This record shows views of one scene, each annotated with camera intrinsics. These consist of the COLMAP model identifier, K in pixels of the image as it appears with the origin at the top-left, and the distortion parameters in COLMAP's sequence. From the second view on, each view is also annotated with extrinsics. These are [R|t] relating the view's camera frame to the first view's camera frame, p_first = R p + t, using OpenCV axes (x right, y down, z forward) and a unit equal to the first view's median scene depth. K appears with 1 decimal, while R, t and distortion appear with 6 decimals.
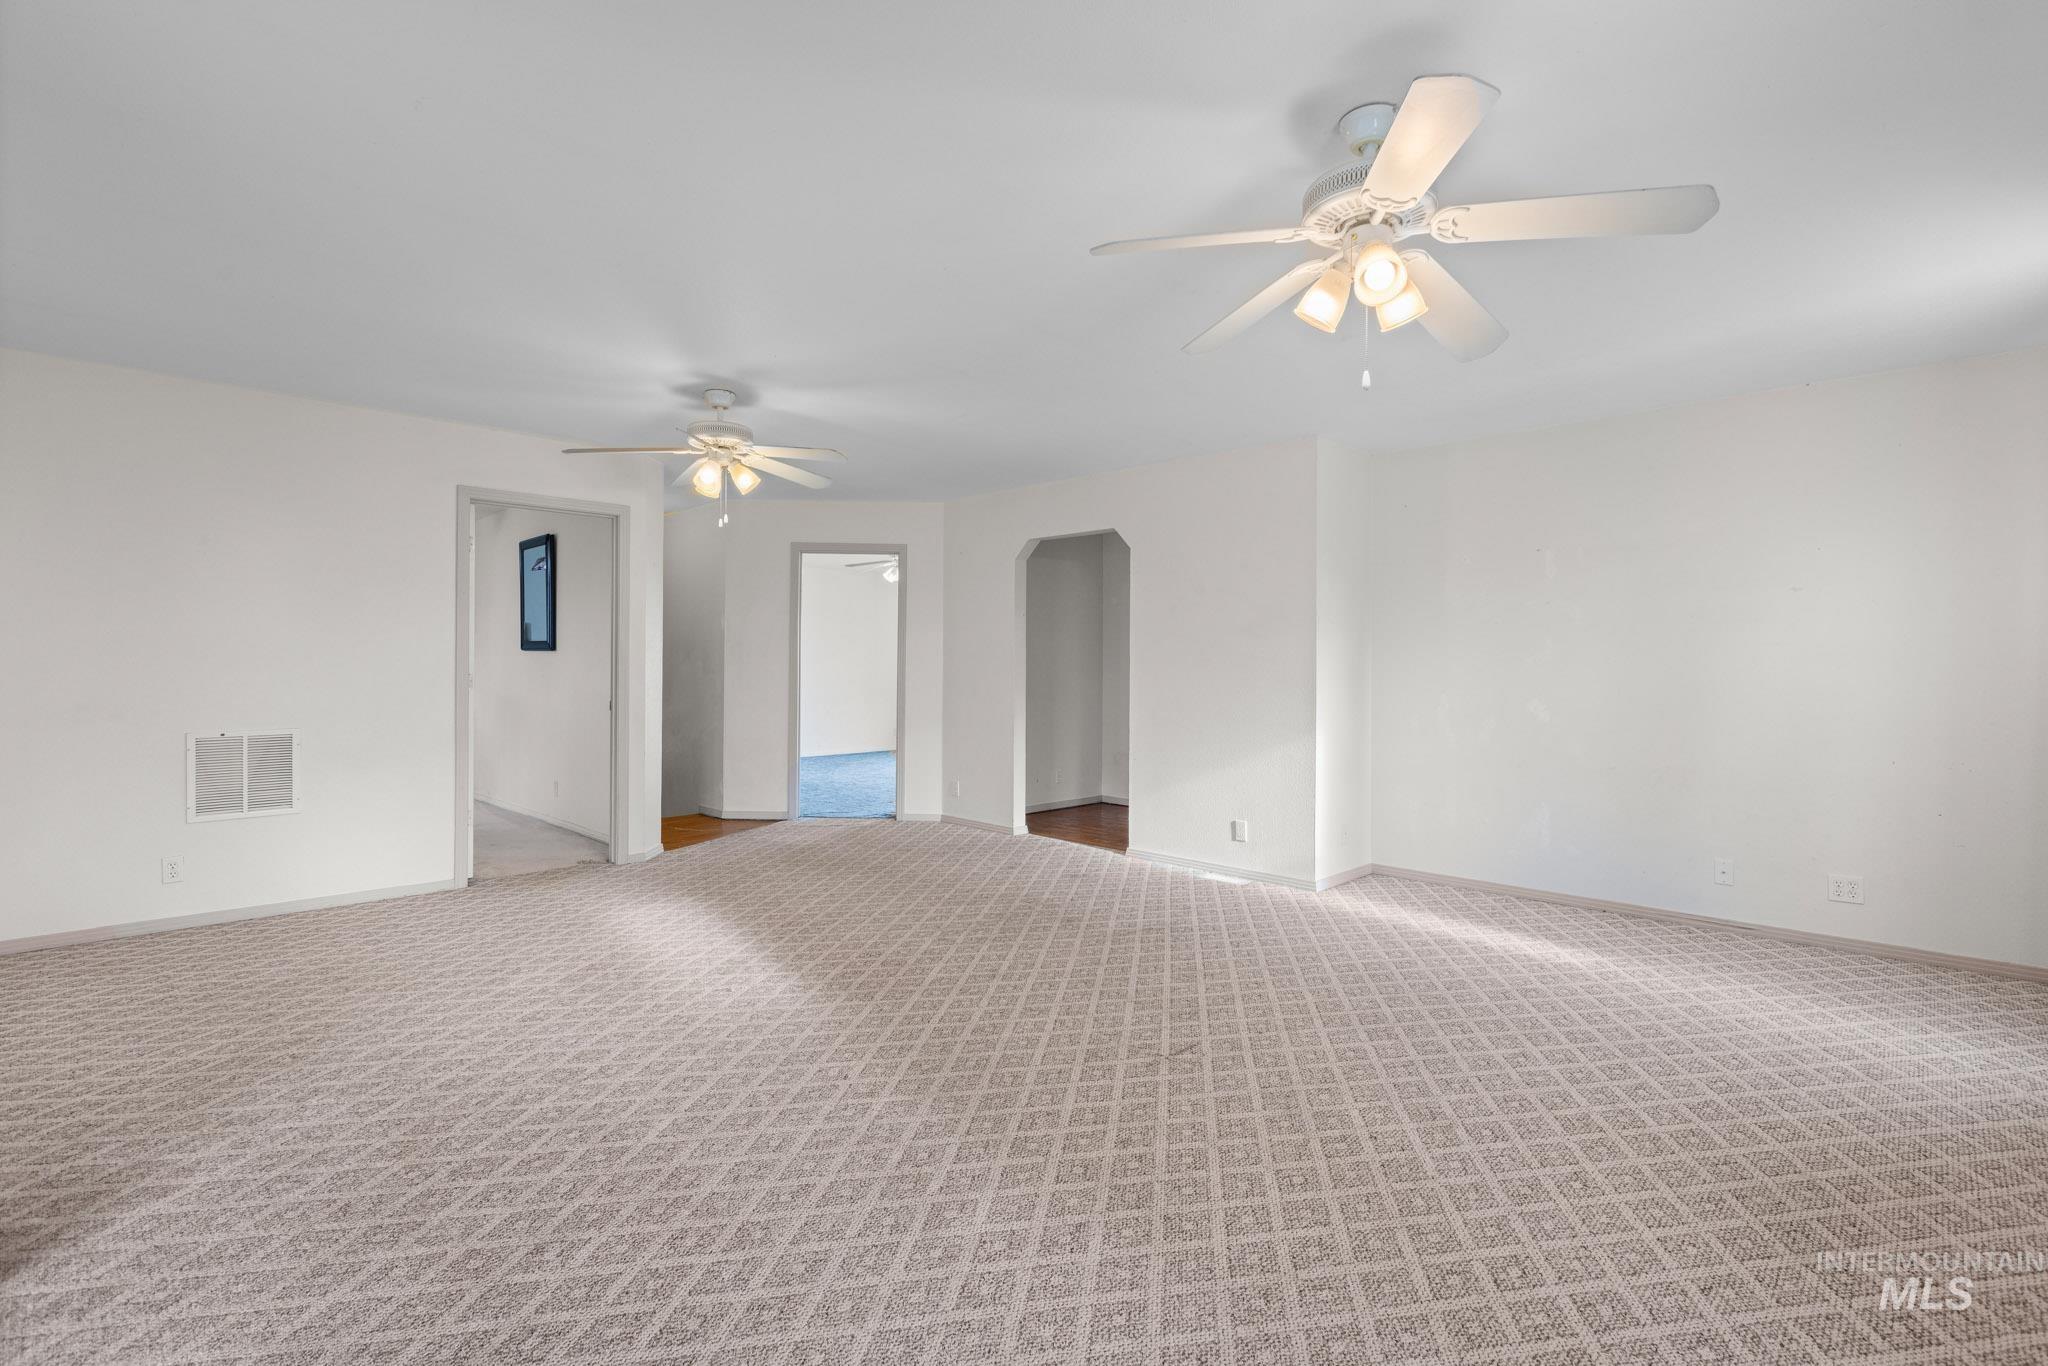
lens RADIAL K [[927.0, 0, 1024.0], [0, 927.0, 683.0], [0, 0, 1]] dist [0.003151, 0.000063]
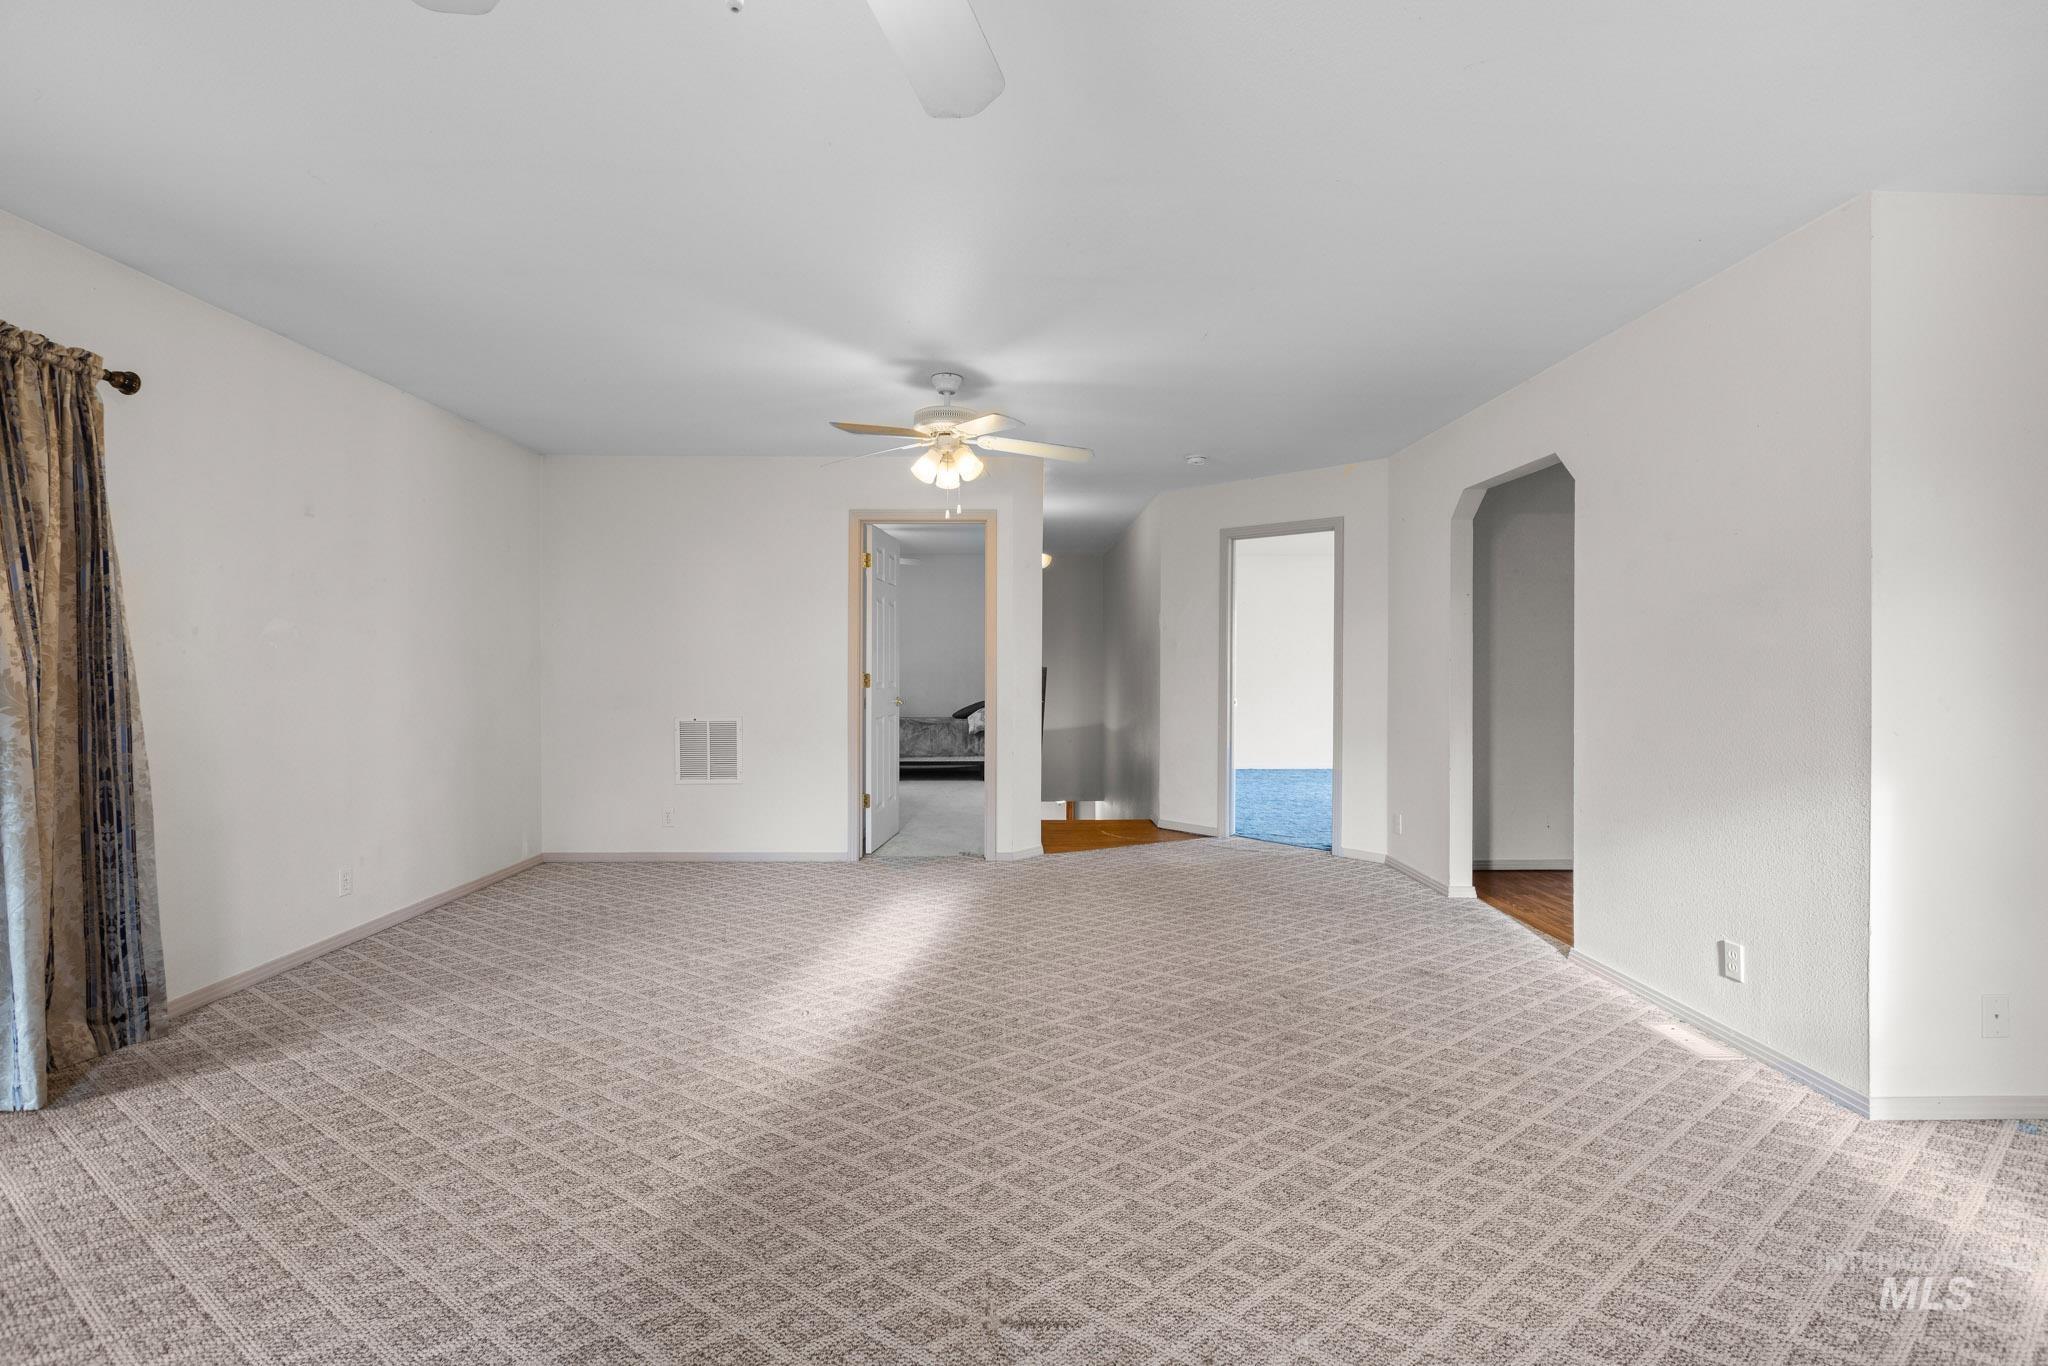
lens RADIAL K [[909.9, 0, 1015.9], [0, 909.9, 672.8], [0, 0, 1]] dist [0.002240, -0.000670]
pose [[0.721314, -0.000267, -0.692608, 0.318515], [-0.009068, 0.999911, -0.009829, -0.002243], [0.692548, 0.013371, 0.721248, 0.330314]]
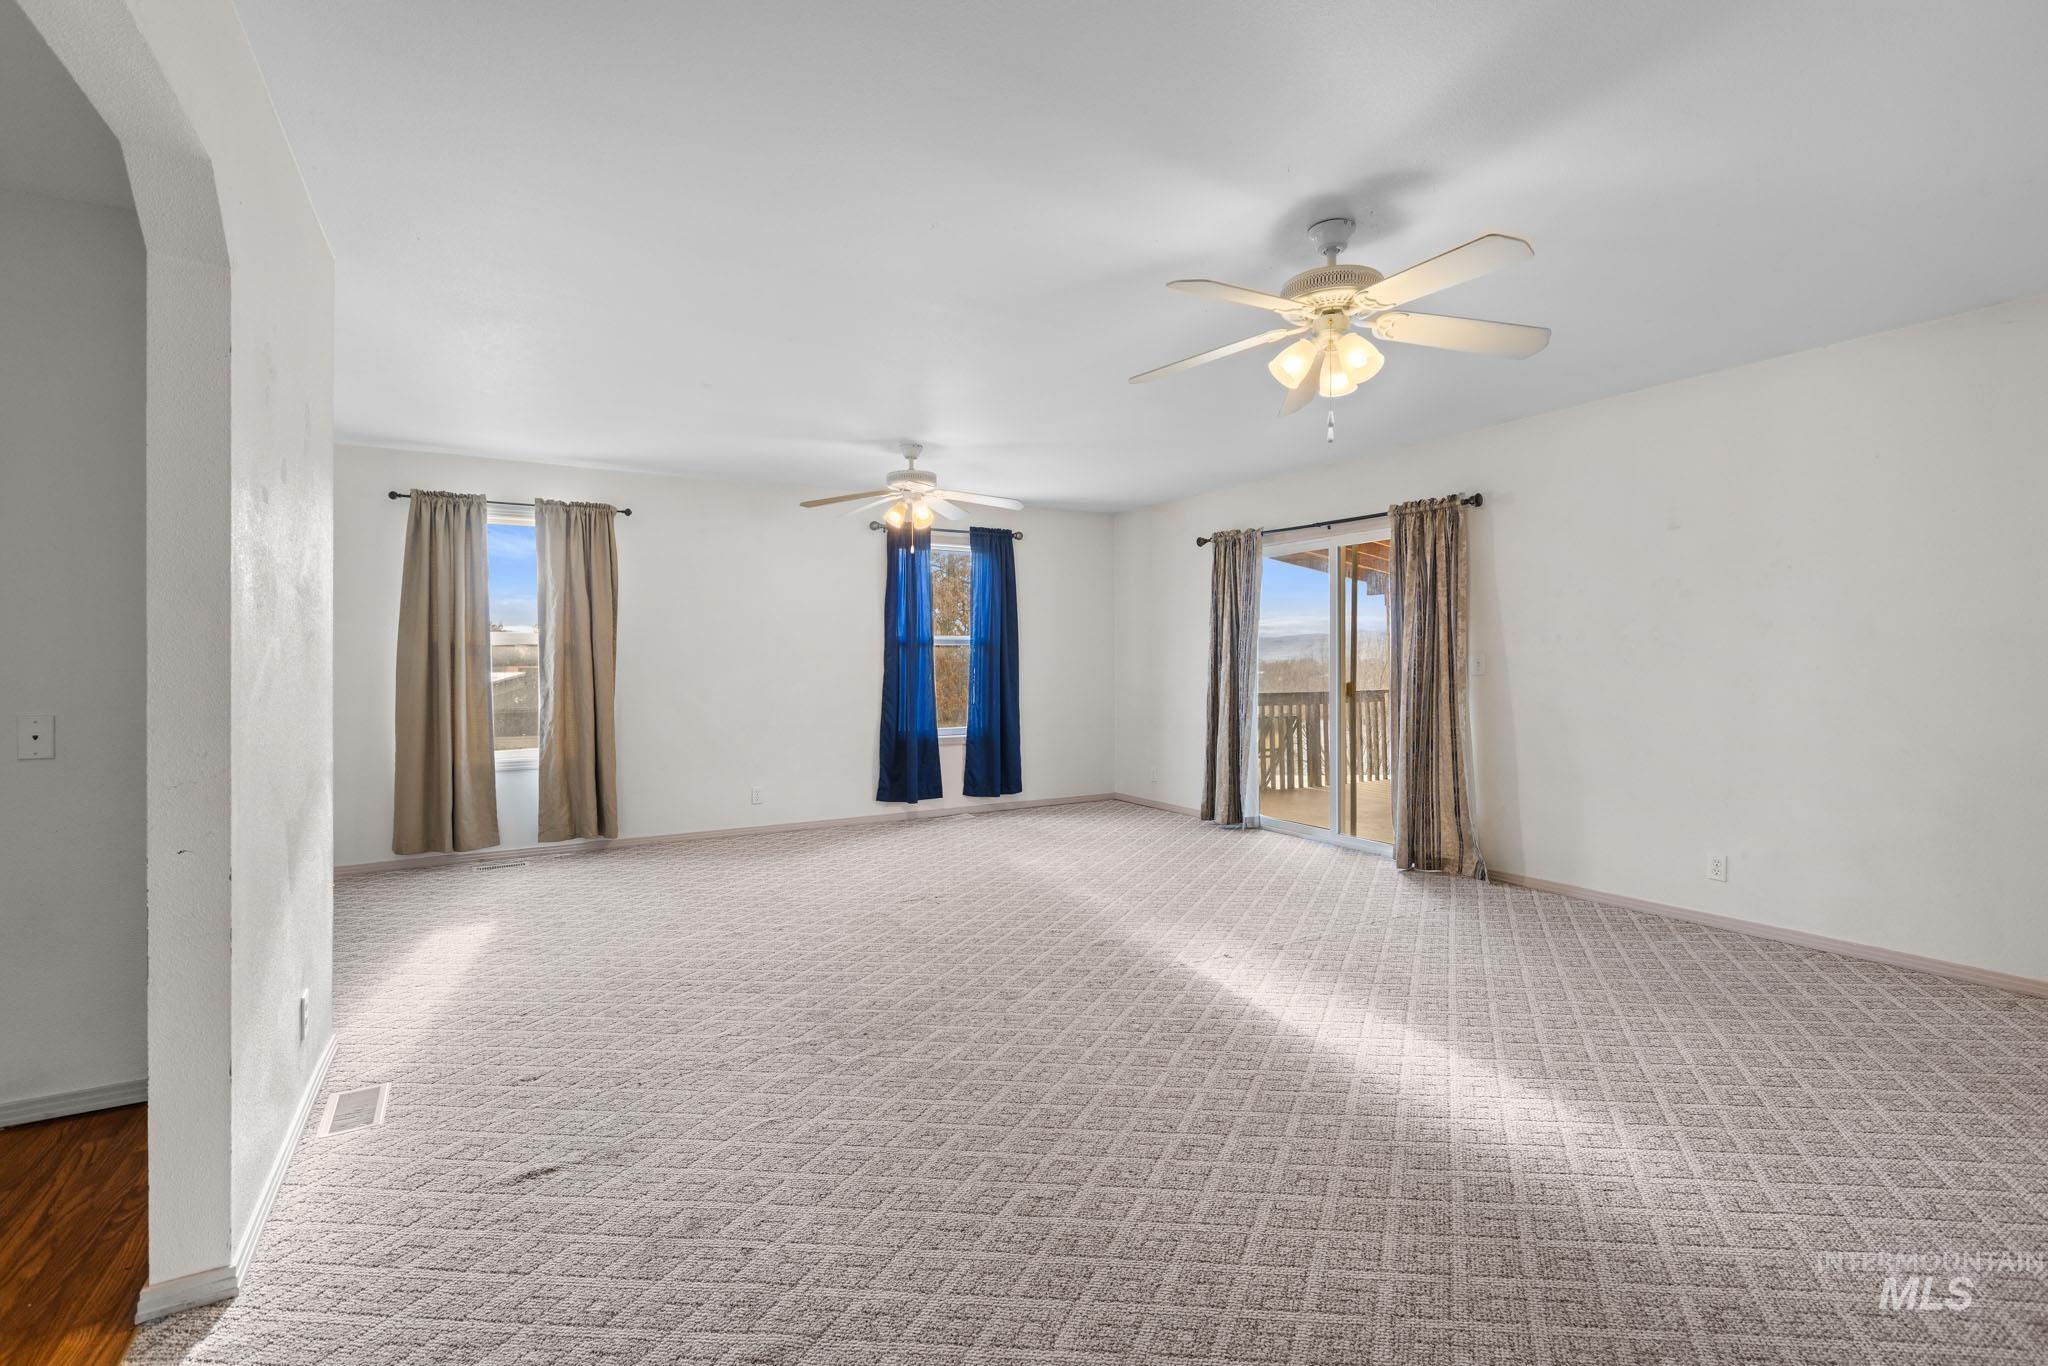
lens RADIAL K [[927.0, 0, 1024.0], [0, 927.0, 683.0], [0, 0, 1]] dist [0.003151, 0.000063]
pose [[-0.963410, 0.009456, 0.267865, -0.259375], [0.010905, 0.999933, 0.003923, 0.004369], [-0.267810, 0.006700, -0.963449, 1.438716]]
